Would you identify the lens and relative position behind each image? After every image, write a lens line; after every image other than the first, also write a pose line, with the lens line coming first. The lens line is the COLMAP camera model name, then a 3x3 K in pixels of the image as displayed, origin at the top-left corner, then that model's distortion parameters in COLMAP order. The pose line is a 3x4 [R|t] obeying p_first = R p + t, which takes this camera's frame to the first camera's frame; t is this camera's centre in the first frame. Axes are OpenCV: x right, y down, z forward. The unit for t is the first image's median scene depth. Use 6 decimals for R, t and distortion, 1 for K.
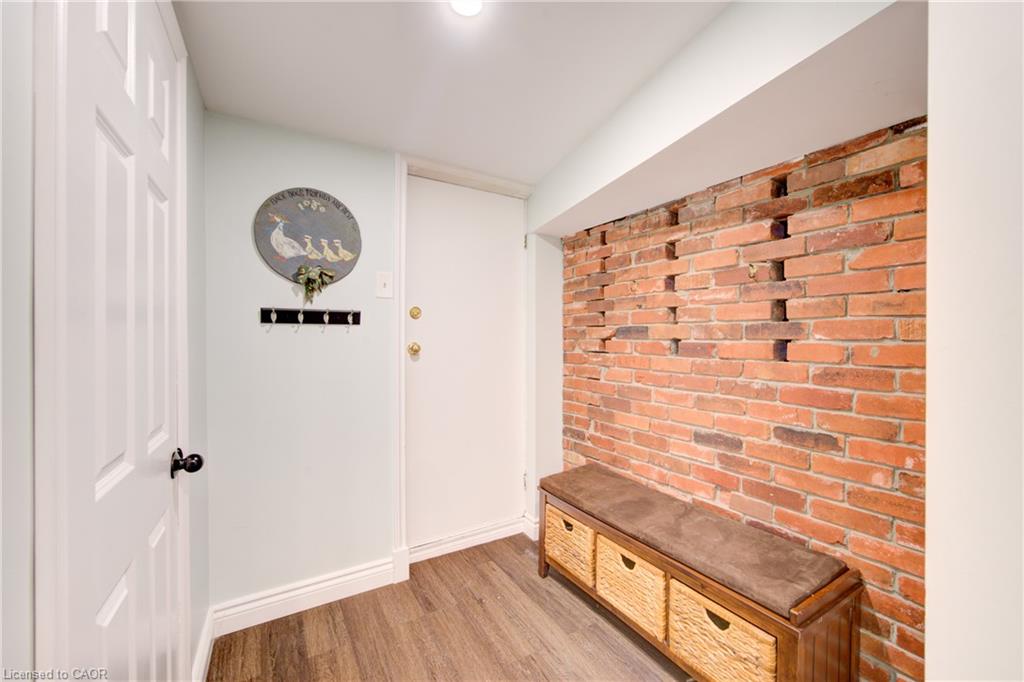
lens RADIAL K [[410.6, 0, 510.8], [0, 410.6, 340.0], [0, 0, 1]] dist [-0.001543, -0.000167]
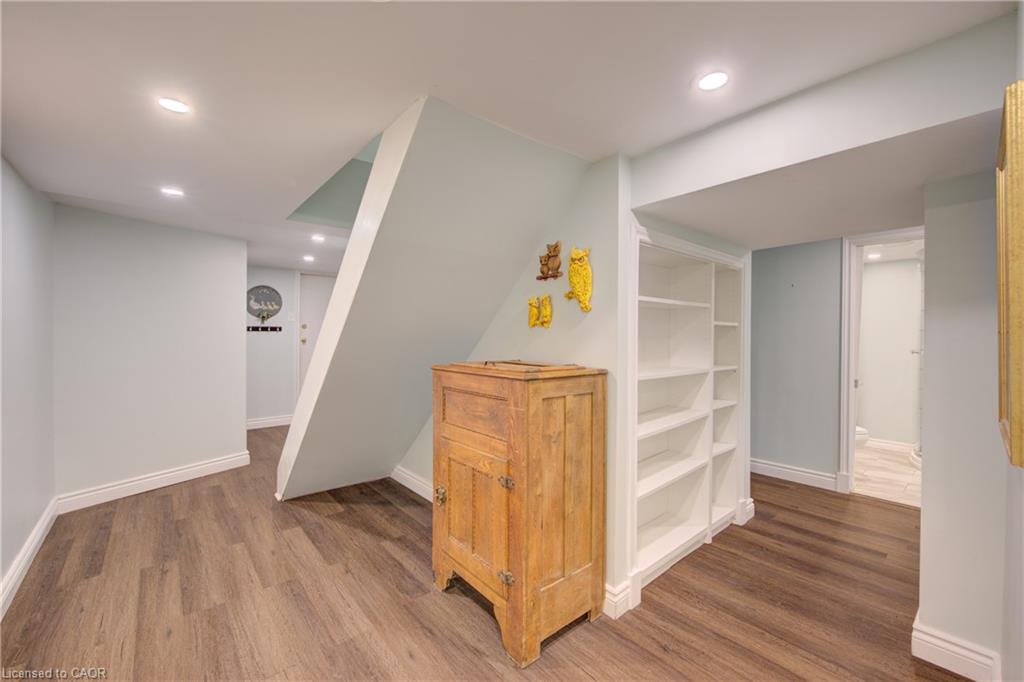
lens RADIAL K [[410.6, 0, 513.3], [0, 410.6, 342.2], [0, 0, 1]] dist [-0.001543, -0.000167]
pose [[0.987861, 0.008295, 0.155119, 0.820266], [-0.011788, 0.999697, 0.021617, -0.045940], [-0.154893, -0.023183, 0.987659, -2.172161]]
